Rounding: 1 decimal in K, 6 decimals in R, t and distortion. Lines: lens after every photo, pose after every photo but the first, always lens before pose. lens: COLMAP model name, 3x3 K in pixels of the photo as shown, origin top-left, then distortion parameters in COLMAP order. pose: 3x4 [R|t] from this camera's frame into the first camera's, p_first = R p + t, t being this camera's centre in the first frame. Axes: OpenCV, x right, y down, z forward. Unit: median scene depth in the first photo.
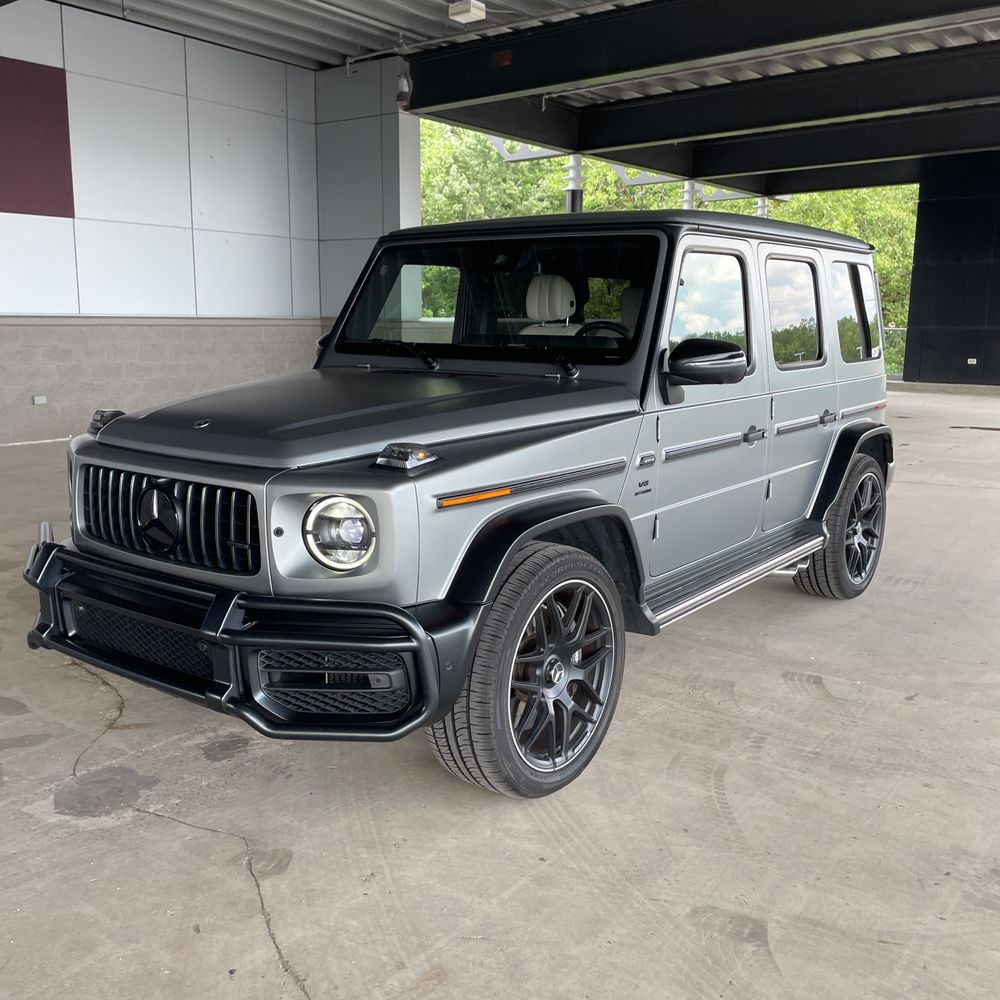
lens RADIAL K [[1003.1, 0, 501.5], [0, 1003.1, 496.4], [0, 0, 1]] dist [0.095439, -0.119818]
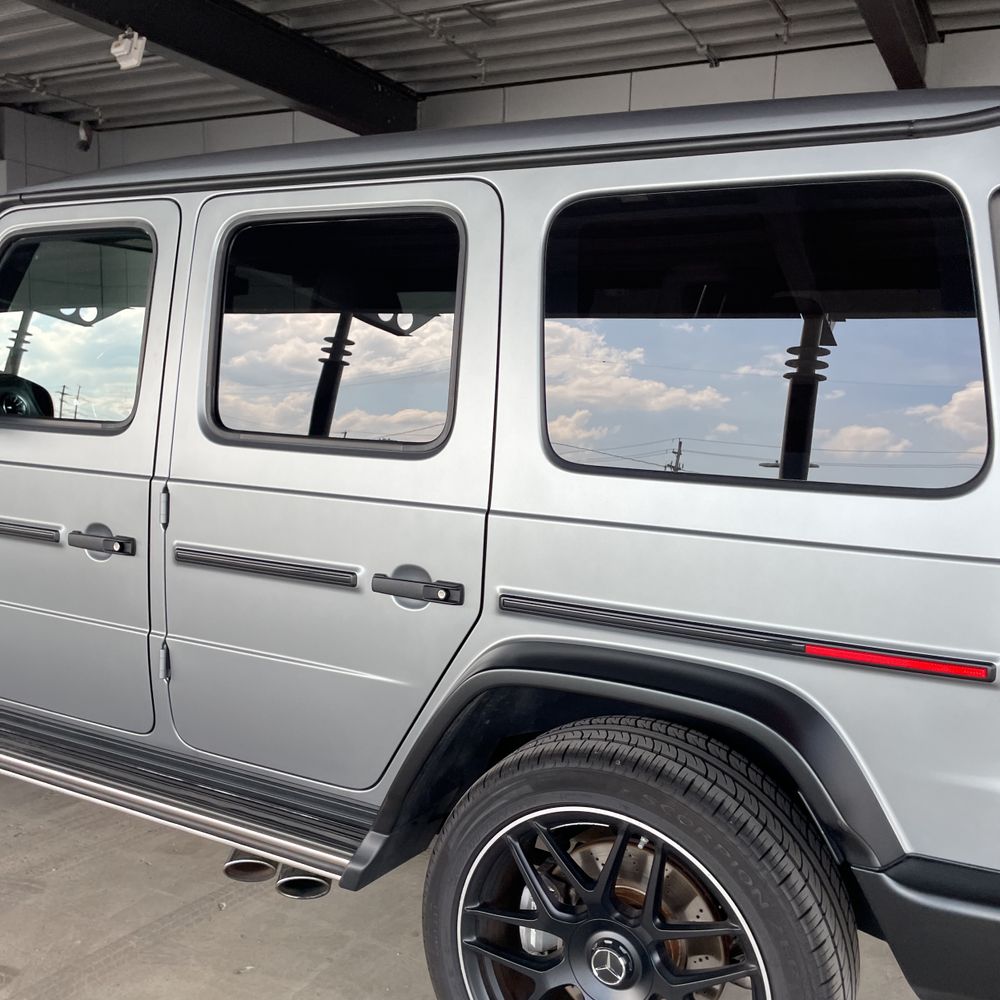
lens RADIAL K [[1005.8, 0, 495.5], [0, 1005.8, 501.3], [0, 0, 1]] dist [0.094549, -0.127791]
pose [[0.148604, 0.122149, -0.981324, 0.870061], [-0.208243, 0.973956, 0.089697, -0.186195], [0.966722, 0.191024, 0.170170, 1.158054]]
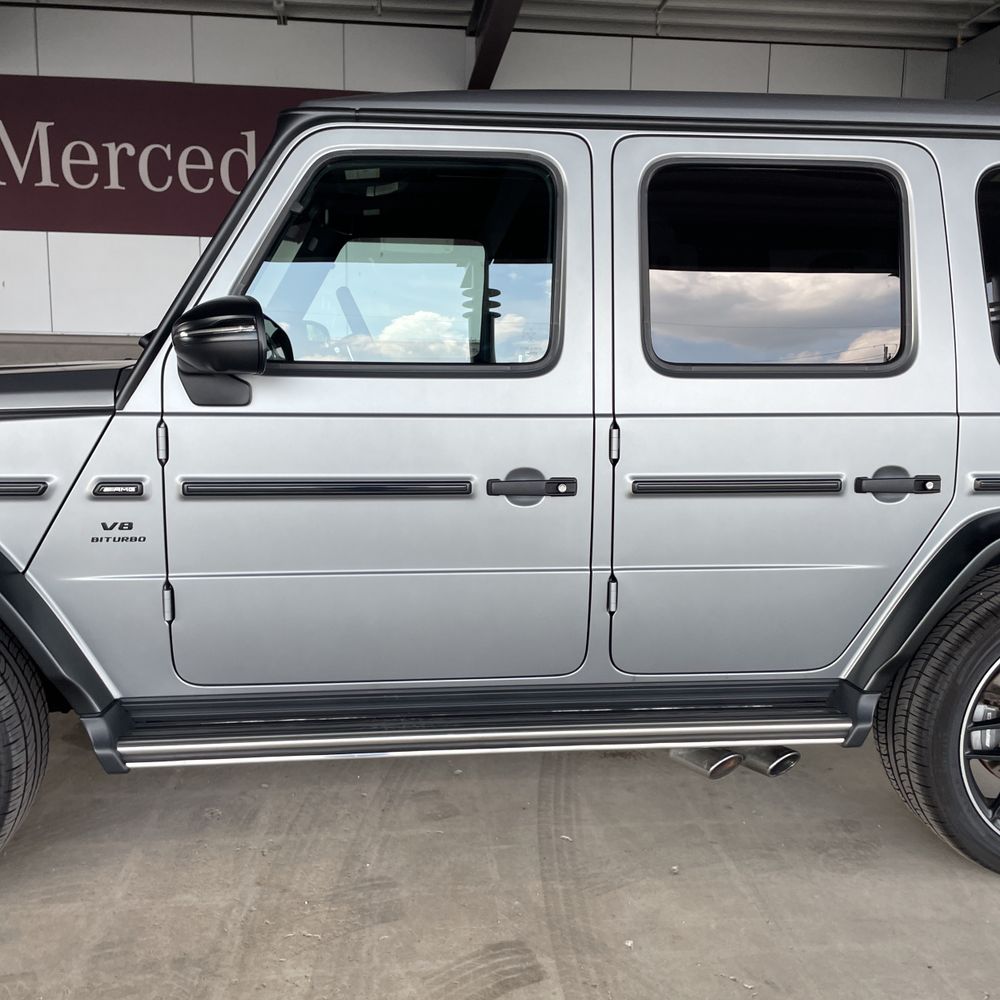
lens RADIAL K [[1003.1, 0, 501.5], [0, 1003.1, 496.4], [0, 0, 1]] dist [0.095439, -0.119818]
pose [[0.686969, 0.103603, -0.719263, 0.657275], [-0.137206, 0.990474, 0.011623, -0.061571], [0.713616, 0.090702, 0.694641, 0.637379]]
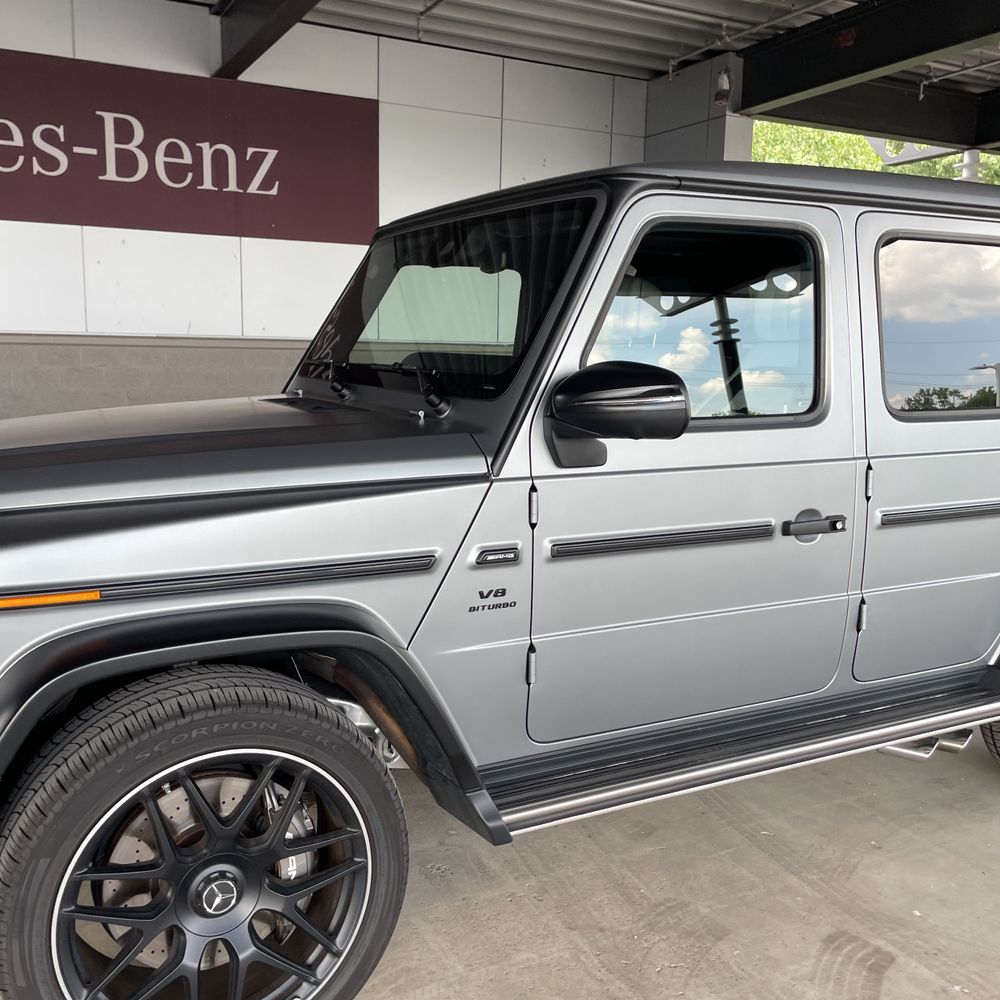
lens RADIAL K [[999.3, 0, 491.8], [0, 999.3, 495.9], [0, 0, 1]] dist [0.100849, -0.142105]
pose [[0.904083, 0.074198, -0.420867, 0.342673], [-0.087004, 0.996144, -0.011280, -0.056592], [0.418407, 0.046816, 0.907052, 0.385981]]
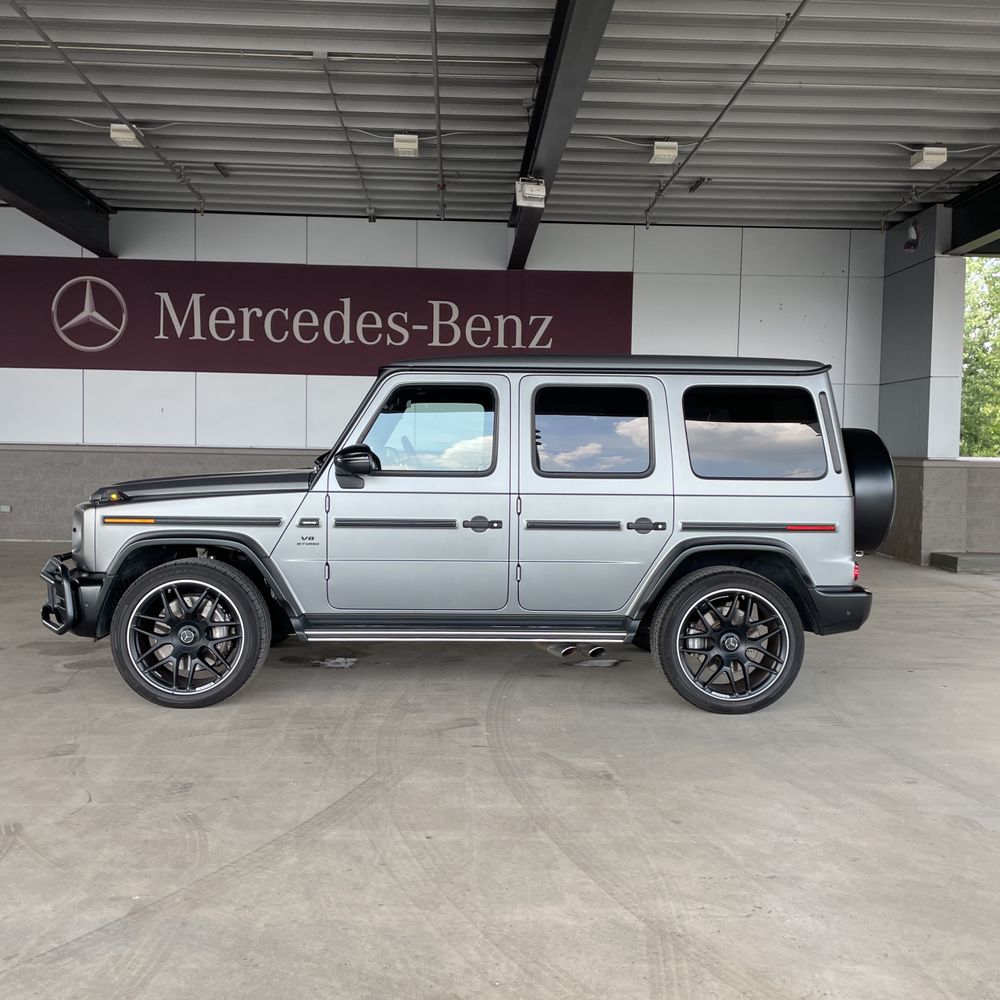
lens RADIAL K [[1005.8, 0, 495.5], [0, 1005.8, 501.3], [0, 0, 1]] dist [0.094549, -0.127791]
pose [[0.630200, 0.036869, -0.775557, 1.286321], [-0.149674, 0.985905, -0.074754, 0.003136], [0.761870, 0.163191, 0.626836, 0.230184]]
